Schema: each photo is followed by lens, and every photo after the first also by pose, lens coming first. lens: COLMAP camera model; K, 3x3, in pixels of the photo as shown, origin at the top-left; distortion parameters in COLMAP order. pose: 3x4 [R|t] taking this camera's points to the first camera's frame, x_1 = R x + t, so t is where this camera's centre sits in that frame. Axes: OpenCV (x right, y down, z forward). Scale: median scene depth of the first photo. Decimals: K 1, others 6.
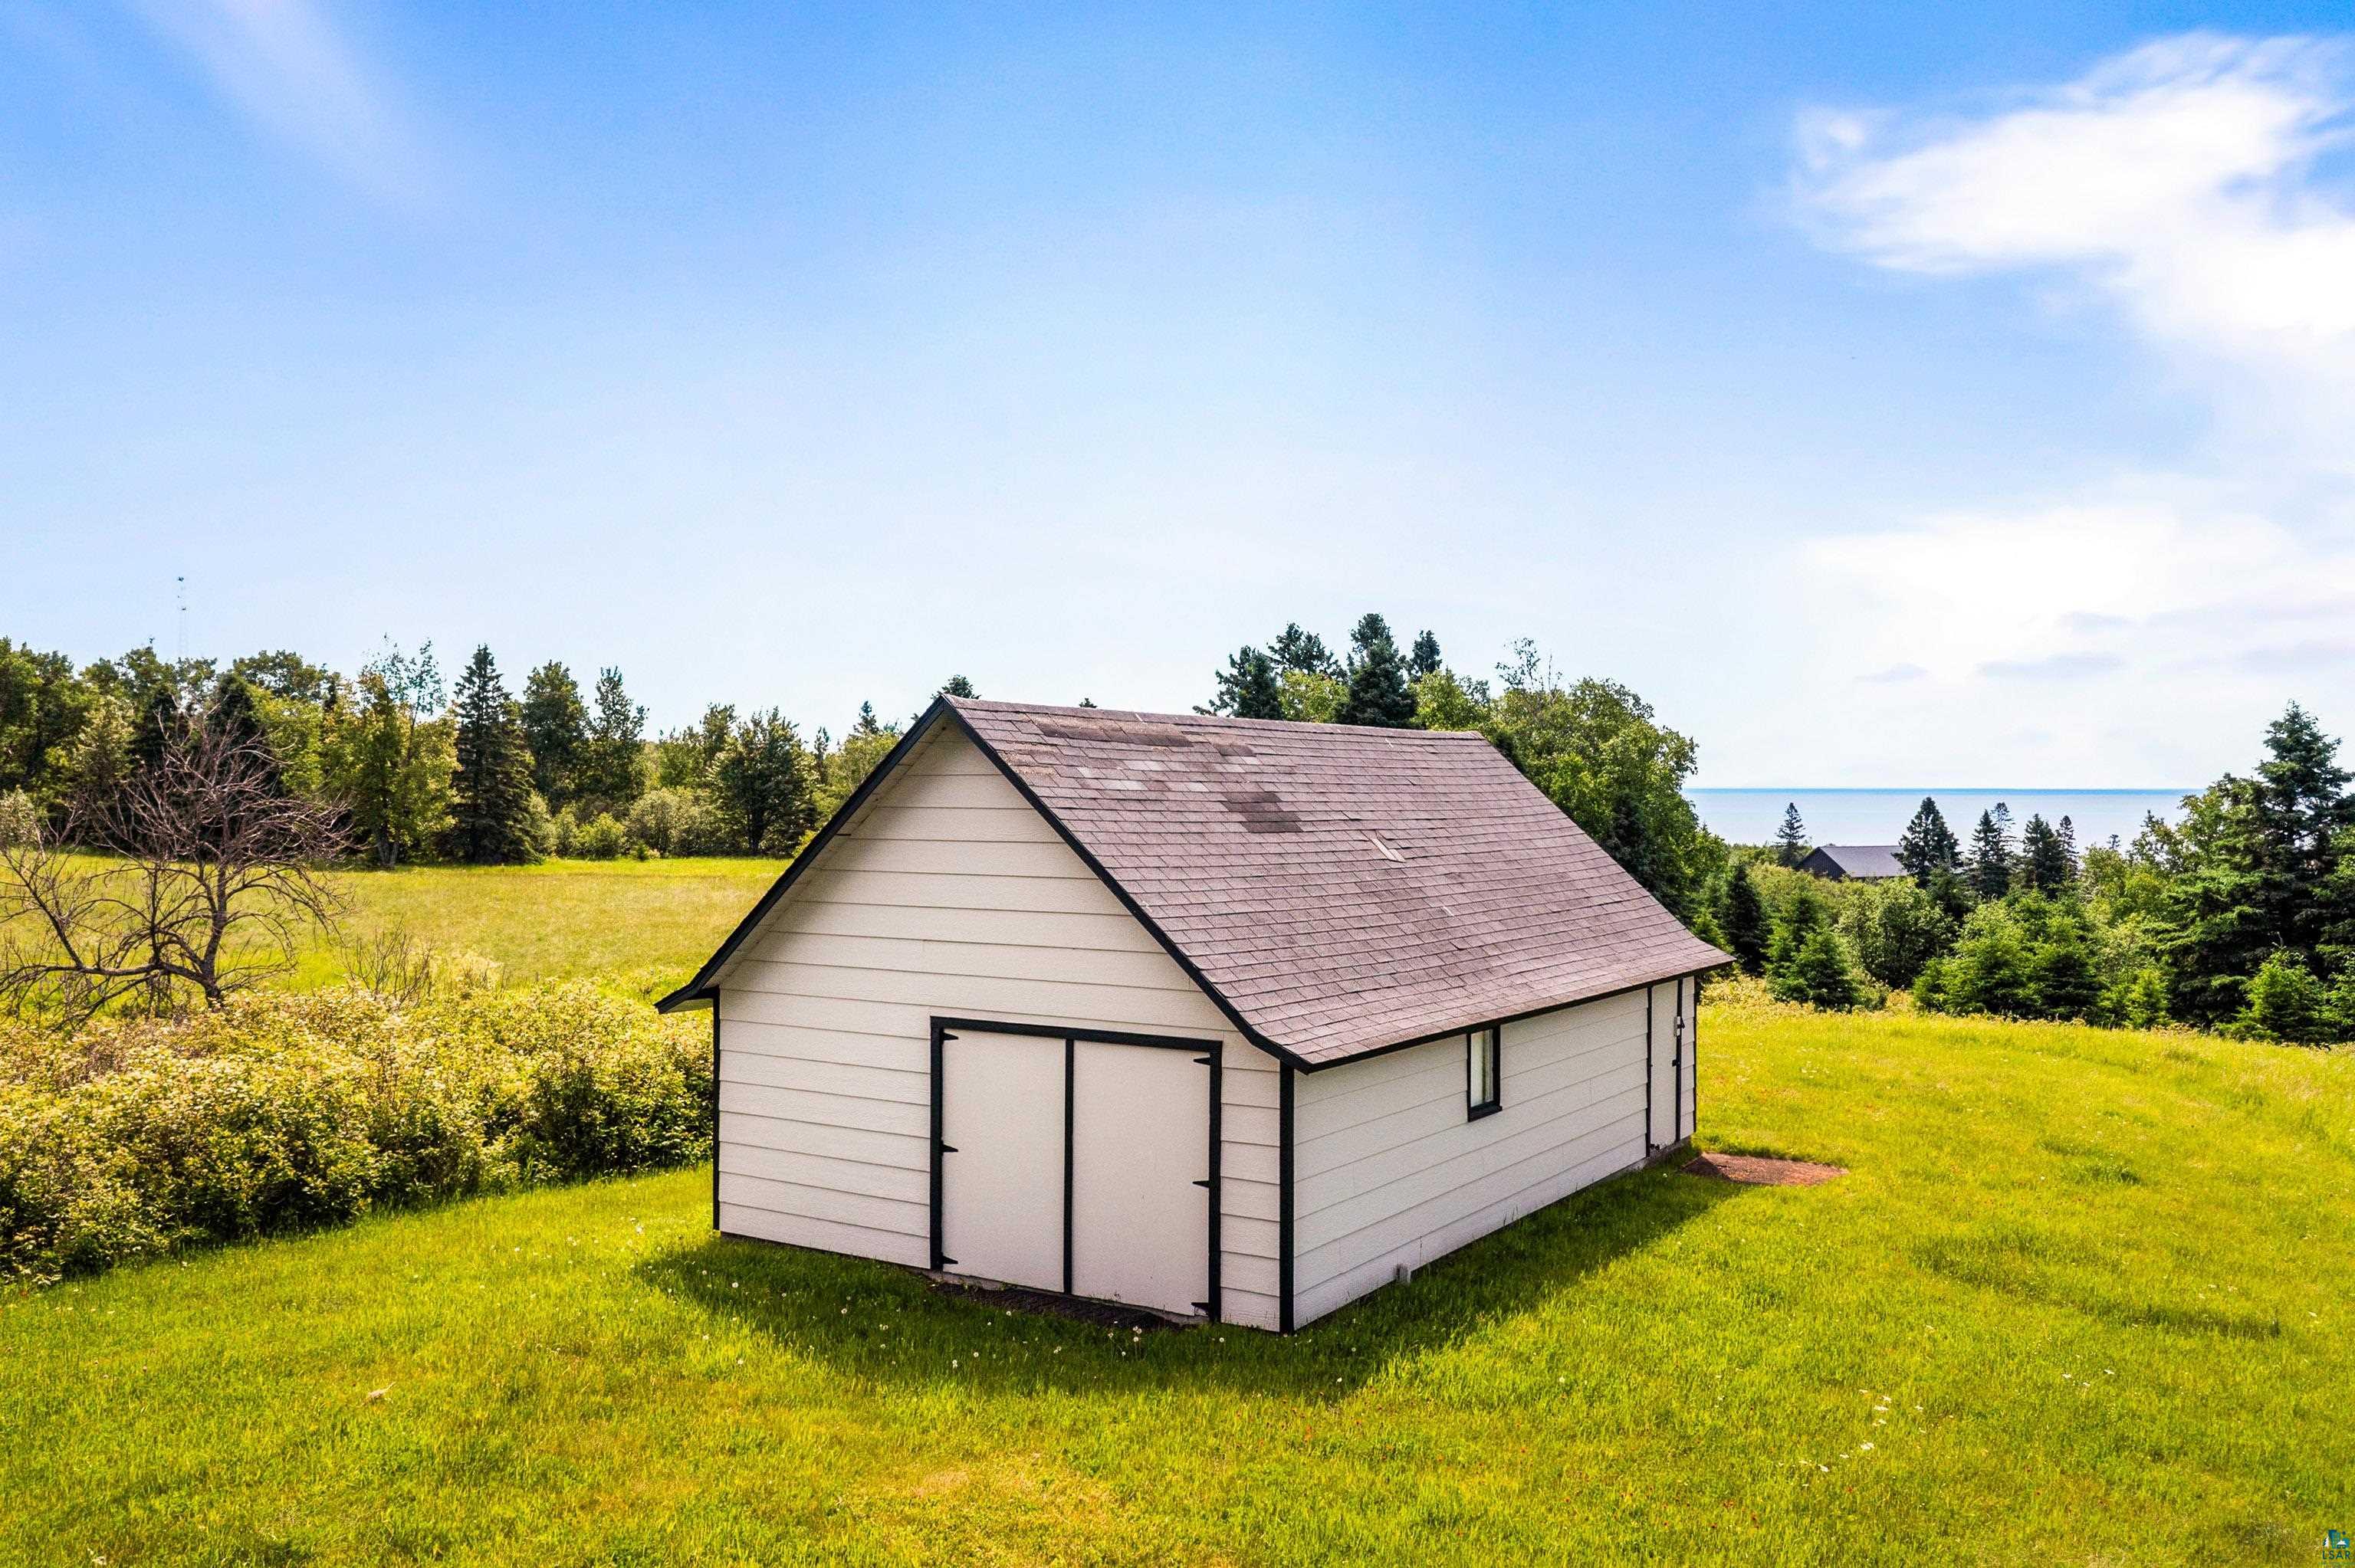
lens RADIAL K [[1993.8, 0, 1217.2], [0, 1993.8, 781.5], [0, 0, 1]] dist [-0.029765, 0.015683]
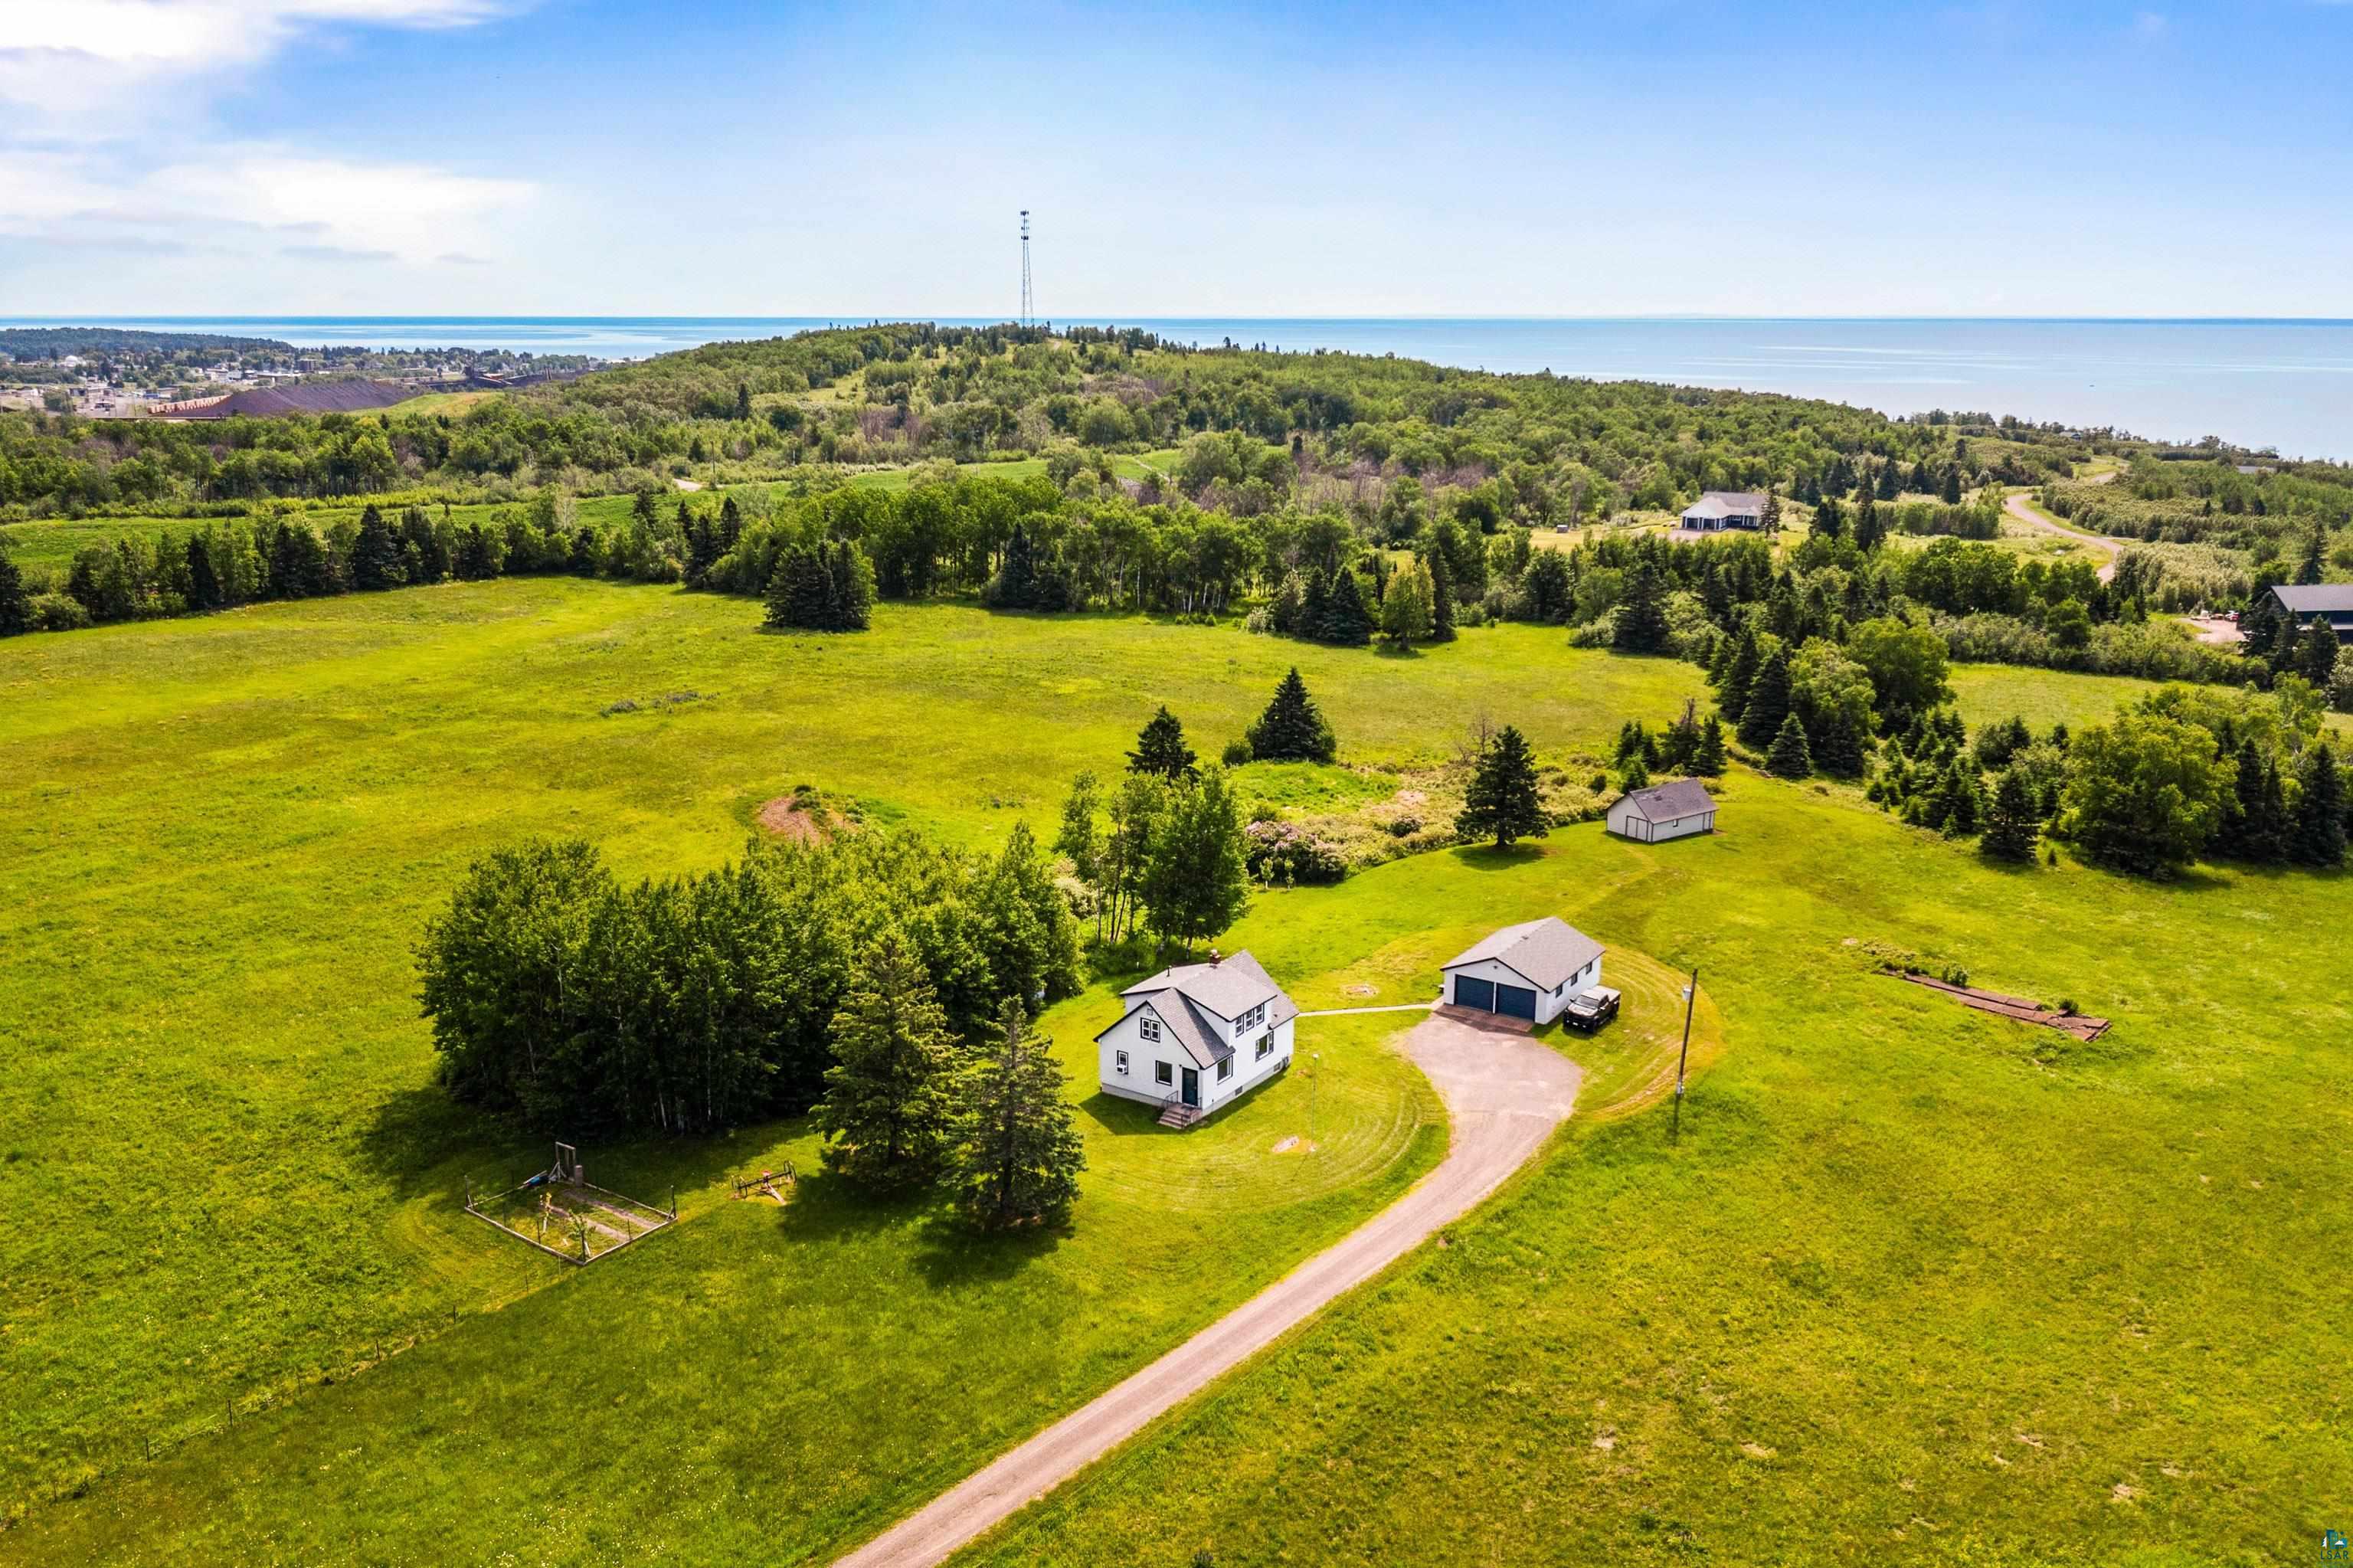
lens RADIAL K [[1992.4, 0, 1216.2], [0, 1992.4, 781.5], [0, 0, 1]] dist [-0.029765, 0.015683]
pose [[0.940697, 0.078387, -0.330067, 0.147355], [-0.002037, 0.974227, 0.225560, -0.278491], [0.339241, -0.211511, 0.916613, -1.083347]]
